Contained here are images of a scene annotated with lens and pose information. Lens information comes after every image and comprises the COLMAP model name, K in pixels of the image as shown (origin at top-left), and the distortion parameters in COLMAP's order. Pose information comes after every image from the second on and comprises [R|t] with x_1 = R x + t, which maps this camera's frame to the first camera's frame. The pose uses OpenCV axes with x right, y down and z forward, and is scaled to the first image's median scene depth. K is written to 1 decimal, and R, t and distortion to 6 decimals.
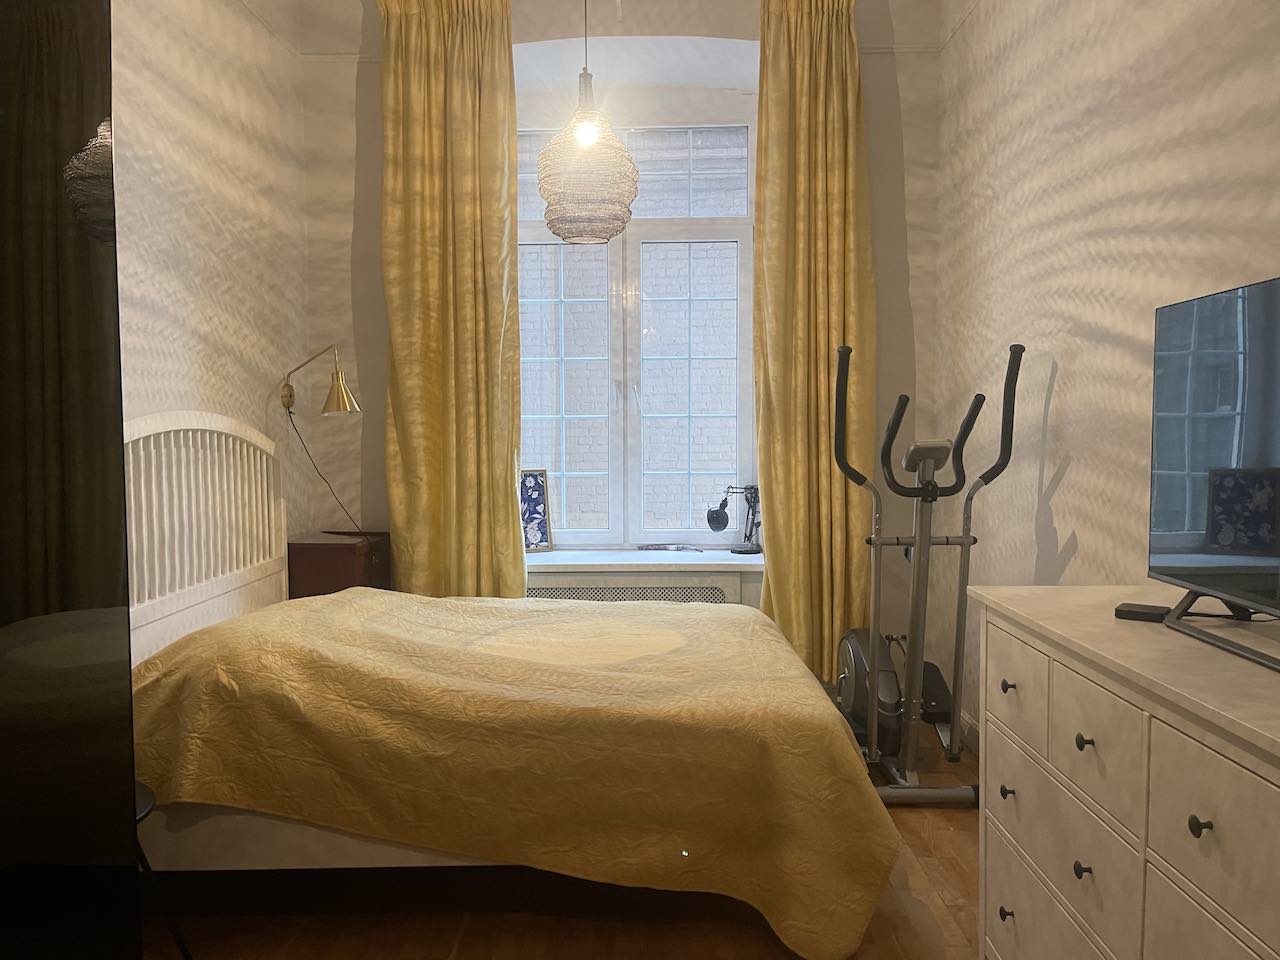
lens RADIAL K [[974.3, 0, 634.9], [0, 974.3, 479.7], [0, 0, 1]] dist [0.048412, -0.061620]
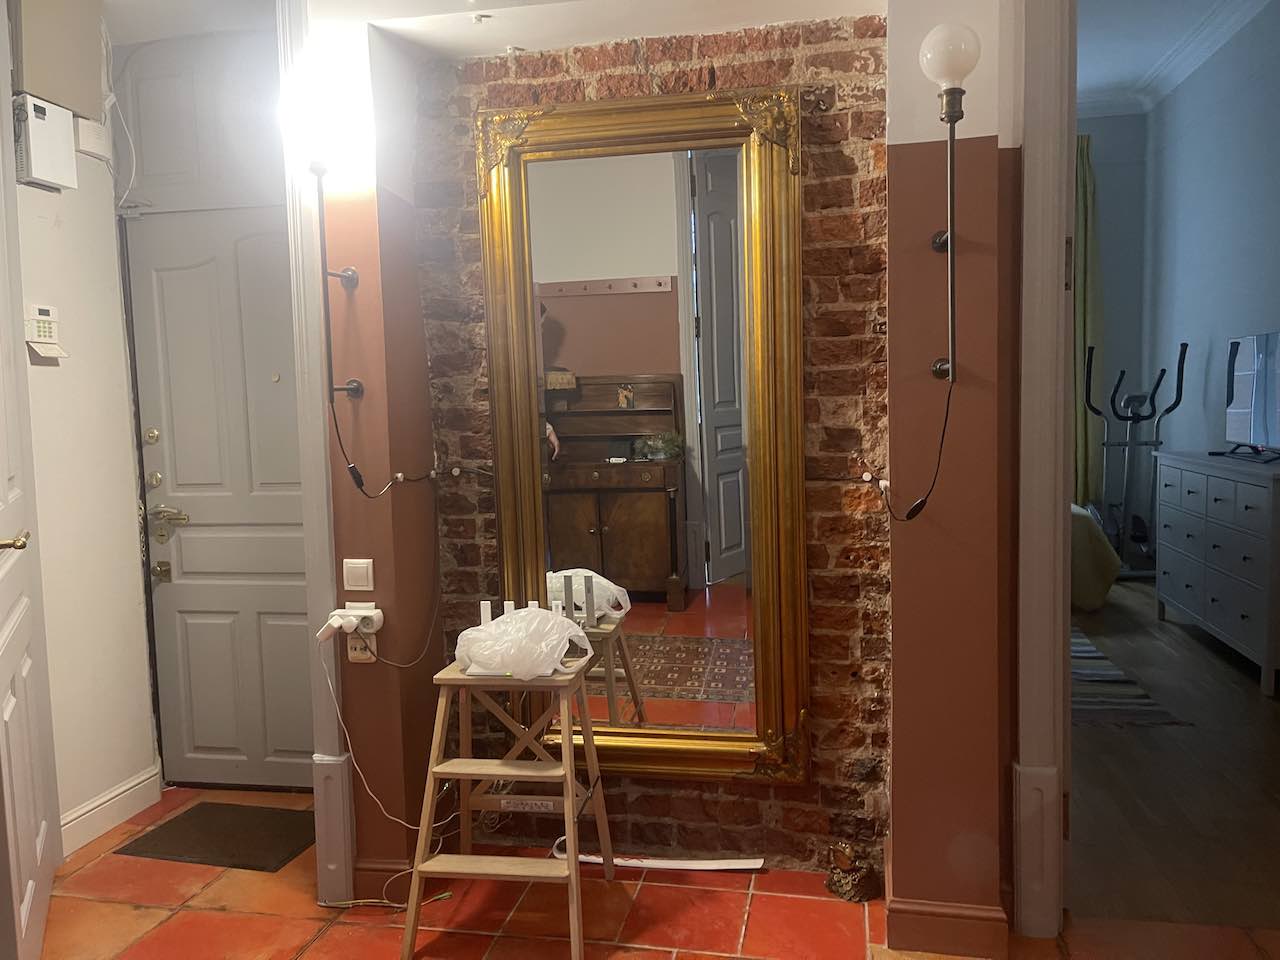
lens RADIAL K [[974.3, 0, 650.1], [0, 974.3, 481.5], [0, 0, 1]] dist [0.048412, -0.061620]
pose [[0.982718, 0.006547, -0.184992, -0.289656], [0.000594, 0.999258, 0.038519, 0.062322], [0.185107, -0.037963, 0.981985, -1.108155]]
